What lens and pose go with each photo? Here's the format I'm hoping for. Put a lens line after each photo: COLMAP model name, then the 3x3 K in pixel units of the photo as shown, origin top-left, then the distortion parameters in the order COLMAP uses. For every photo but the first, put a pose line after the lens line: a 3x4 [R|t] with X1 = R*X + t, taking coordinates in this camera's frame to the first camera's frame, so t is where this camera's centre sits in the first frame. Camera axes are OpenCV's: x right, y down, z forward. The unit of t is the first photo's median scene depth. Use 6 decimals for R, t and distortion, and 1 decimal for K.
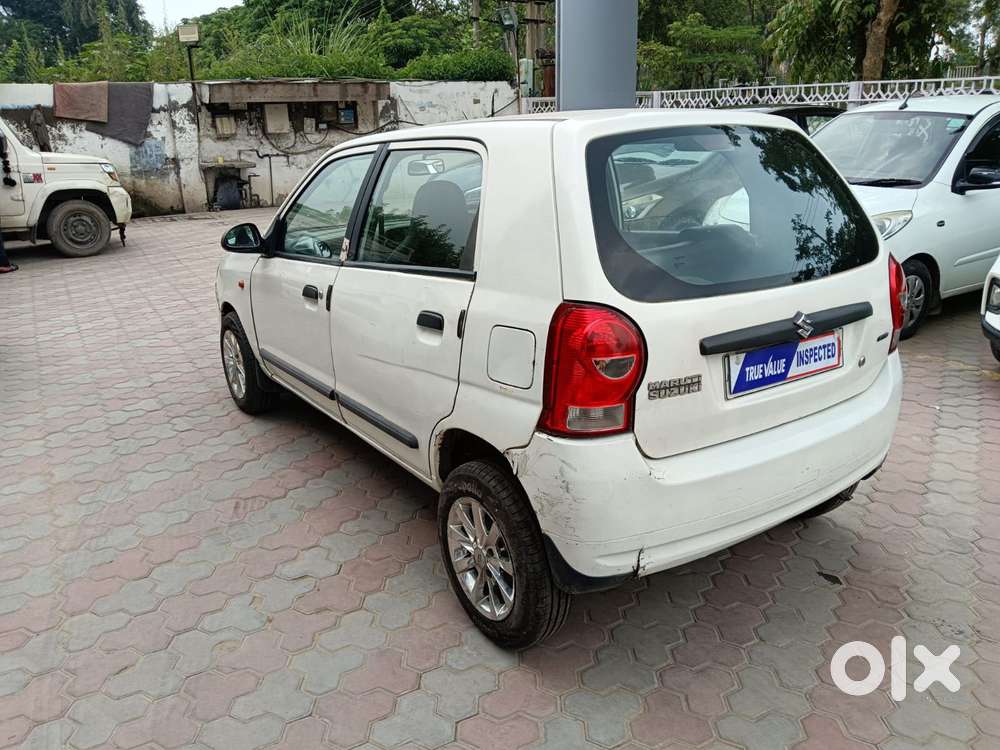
lens RADIAL K [[801.2, 0, 516.5], [0, 801.2, 361.4], [0, 0, 1]] dist [0.034707, -0.056458]
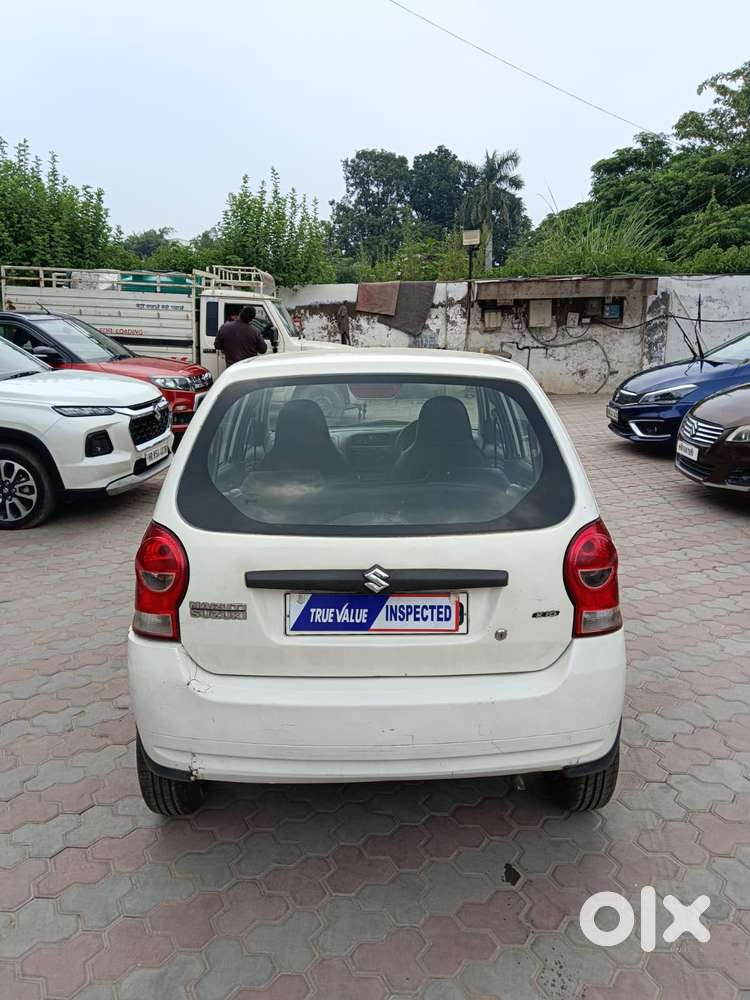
lens RADIAL K [[801.2, 0, 385.1], [0, 801.2, 491.5], [0, 0, 1]] dist [0.034707, -0.056458]
pose [[0.834842, 0.133513, -0.534054, 0.144825], [-0.167868, 0.985680, -0.015994, -0.022556], [0.524271, 0.103003, 0.845299, 0.028080]]
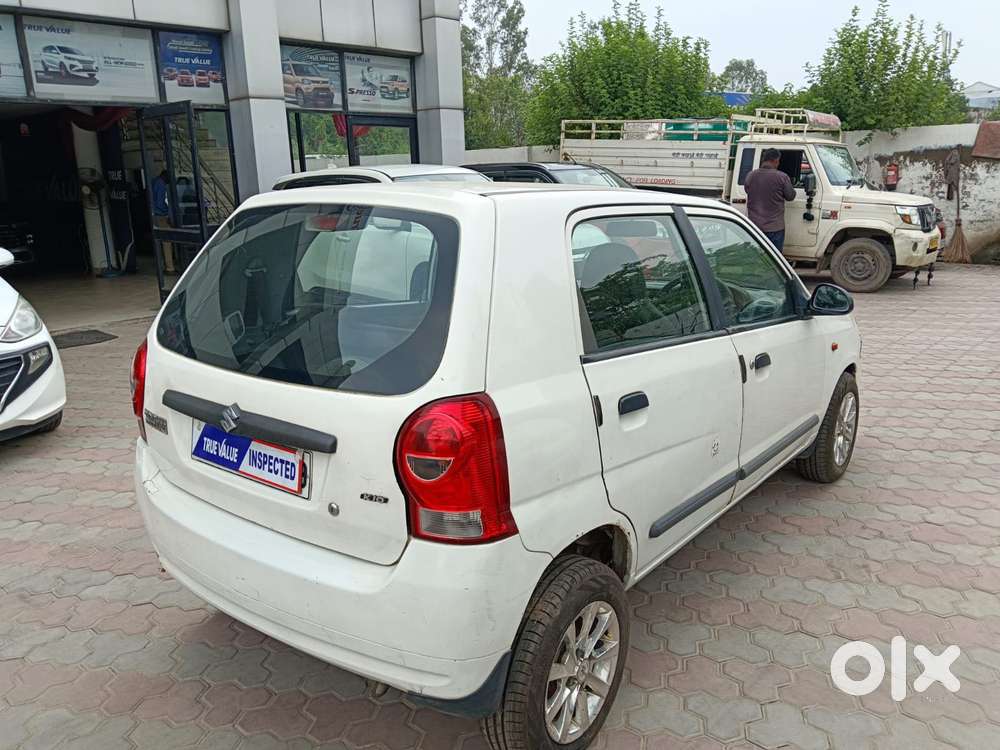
lens RADIAL K [[801.2, 0, 495.9], [0, 801.2, 373.1], [0, 0, 1]] dist [0.034707, -0.056458]
pose [[0.314888, 0.243523, -0.917356, 0.214962], [-0.264797, 0.950688, 0.161478, -0.054146], [0.911443, 0.192066, 0.363844, 0.154717]]
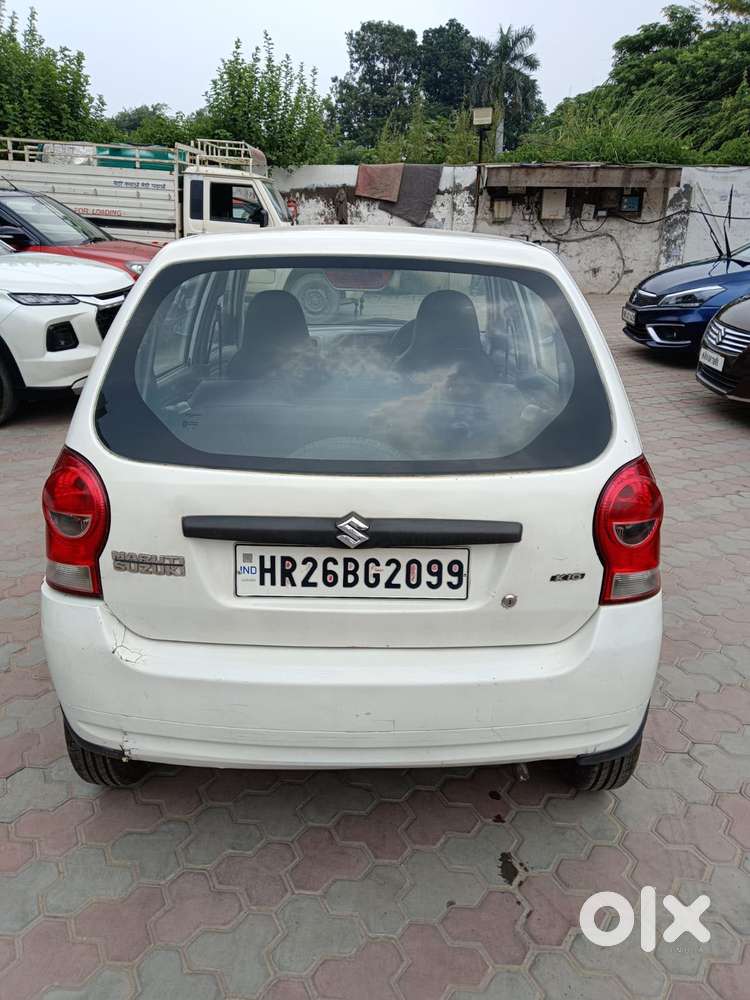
lens RADIAL K [[801.2, 0, 383.6], [0, 801.2, 496.2], [0, 0, 1]] dist [0.034707, -0.056458]
pose [[0.831017, 0.221675, -0.510168, 0.125775], [-0.191149, 0.975112, 0.112335, -0.027606], [0.522372, 0.004166, 0.852707, 0.062120]]
